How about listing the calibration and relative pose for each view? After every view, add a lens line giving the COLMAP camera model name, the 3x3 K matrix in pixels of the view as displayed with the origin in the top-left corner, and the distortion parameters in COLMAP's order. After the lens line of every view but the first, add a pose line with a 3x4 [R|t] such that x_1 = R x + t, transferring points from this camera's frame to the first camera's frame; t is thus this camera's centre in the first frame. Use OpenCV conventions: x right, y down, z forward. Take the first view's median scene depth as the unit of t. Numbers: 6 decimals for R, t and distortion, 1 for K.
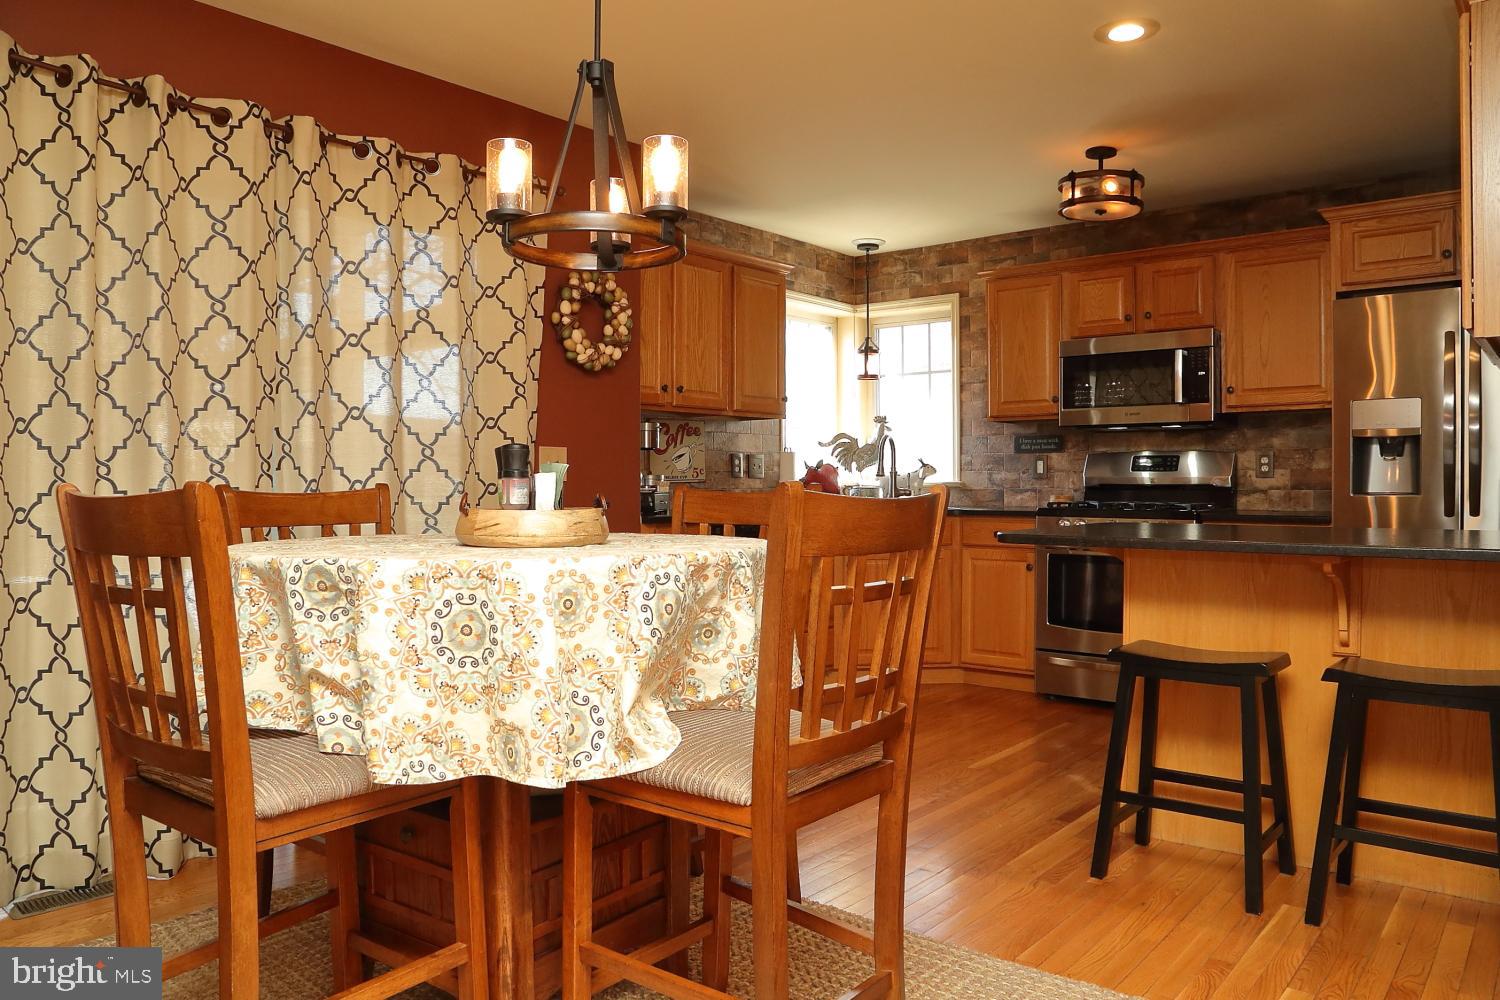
lens RADIAL K [[1029.6, 0, 750.0], [0, 1029.6, 500.0], [0, 0, 1]] dist [-0.125797, 0.067852]
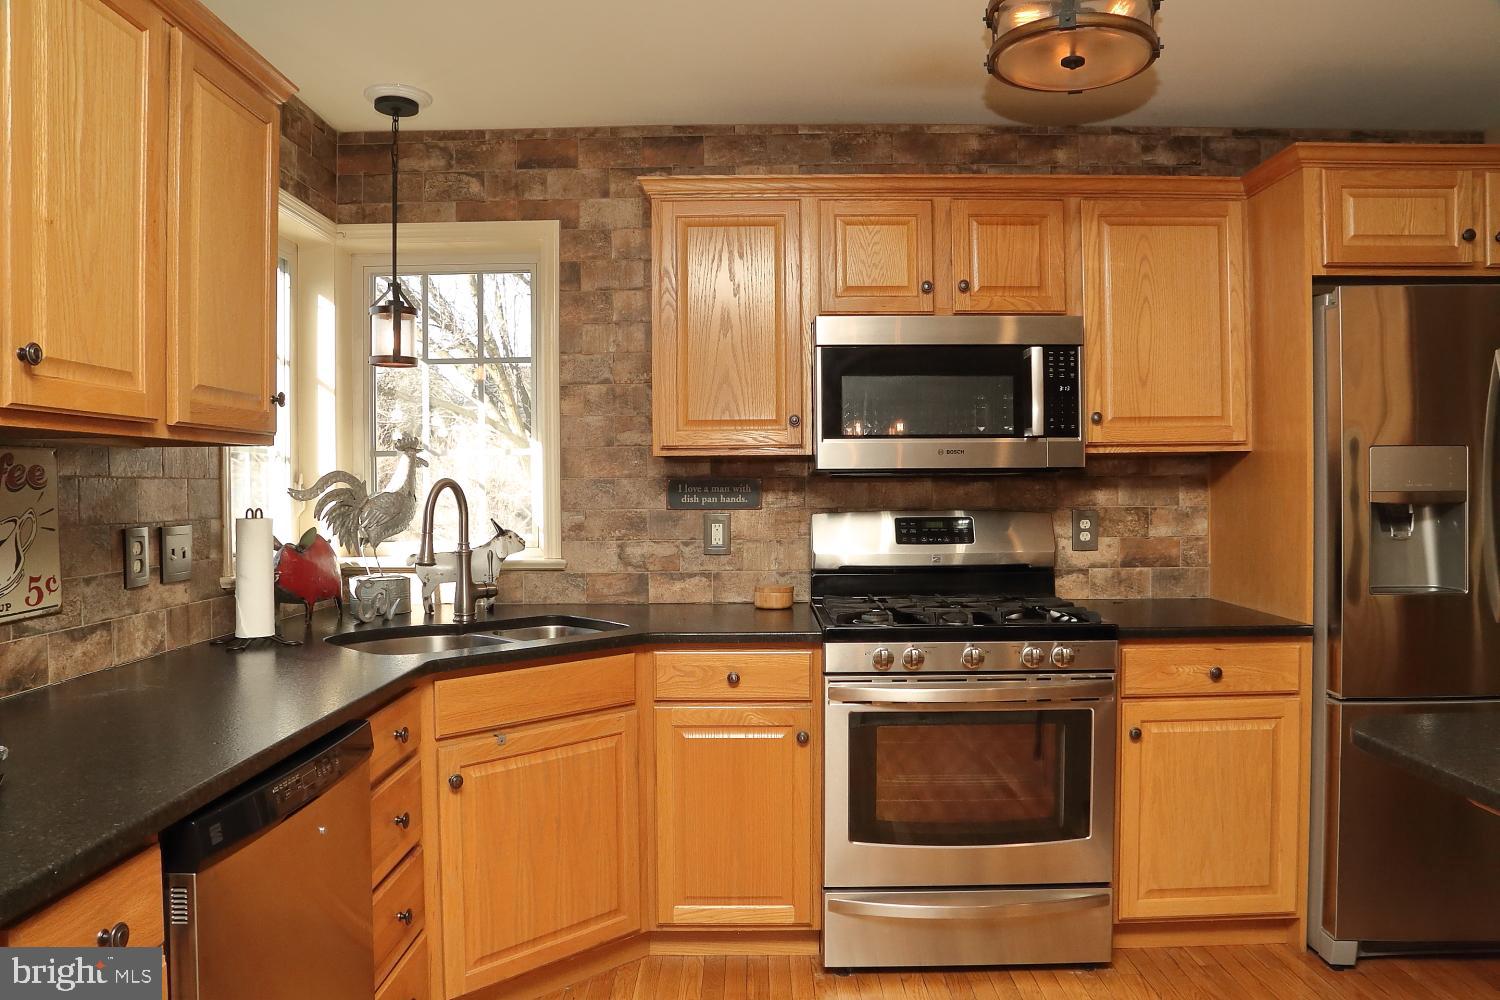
lens RADIAL K [[1029.6, 0, 750.0], [0, 1029.6, 500.0], [0, 0, 1]] dist [-0.125797, 0.067852]
pose [[0.767252, -0.012798, 0.641218, -0.077042], [0.017943, 0.999838, -0.001515, -0.051218], [-0.641094, 0.012668, 0.767358, 0.545401]]
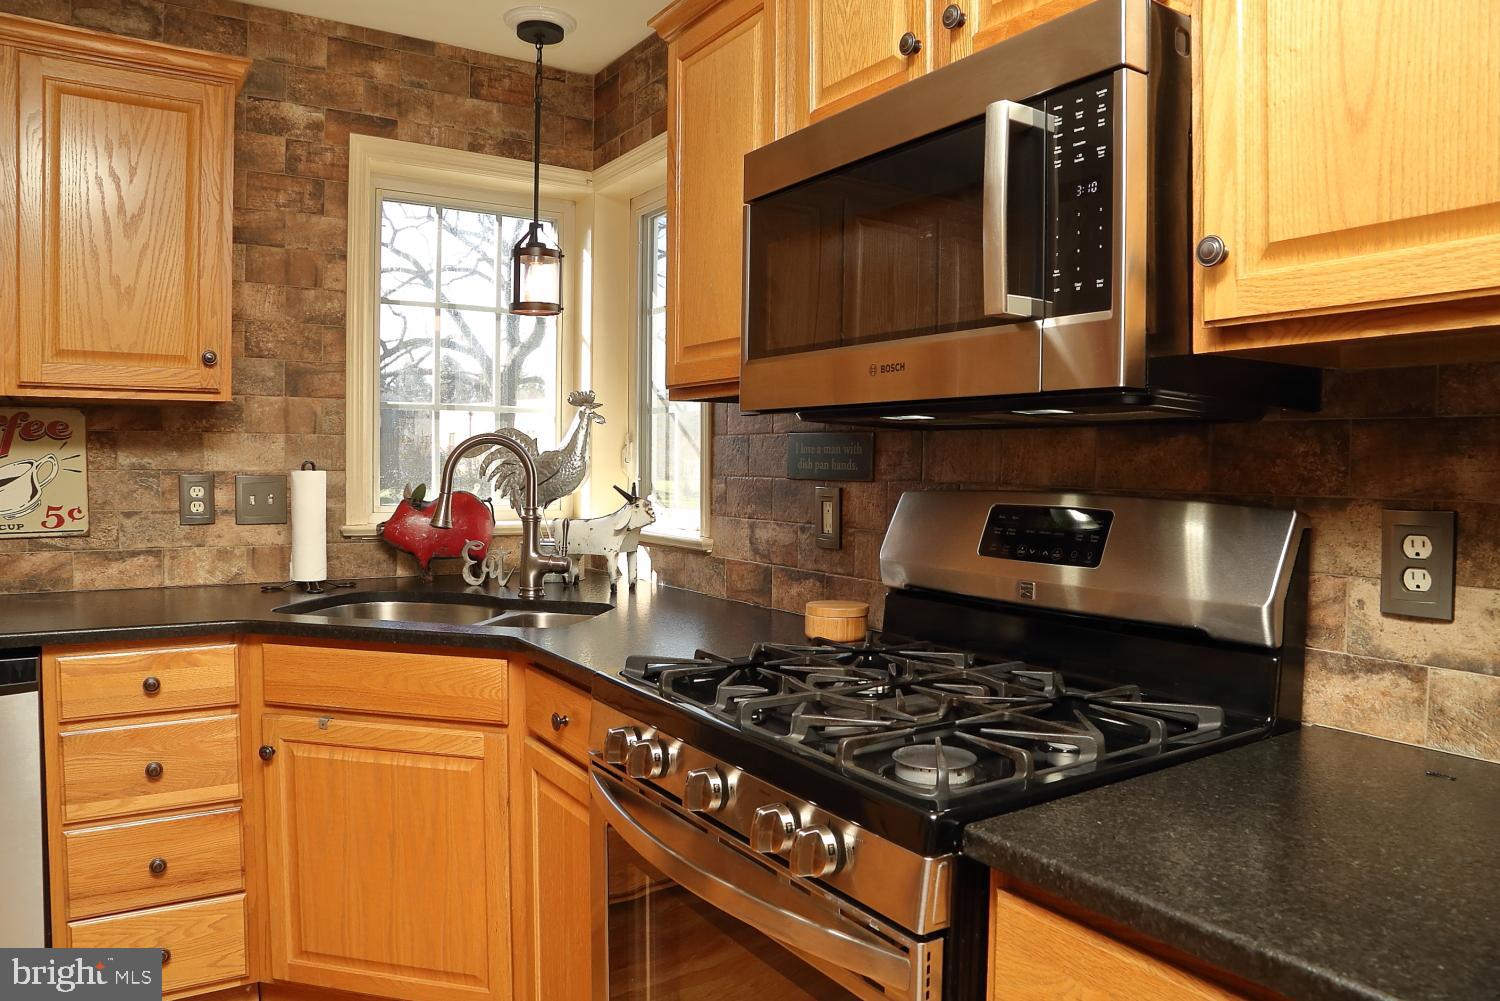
lens RADIAL K [[1029.6, 0, 750.0], [0, 1029.6, 500.5], [0, 0, 1]] dist [-0.125797, 0.067852]
pose [[0.958243, 0.022105, -0.285100, 0.370922], [-0.017193, 0.999658, 0.019722, -0.046612], [0.285438, -0.013997, 0.958295, 0.626393]]
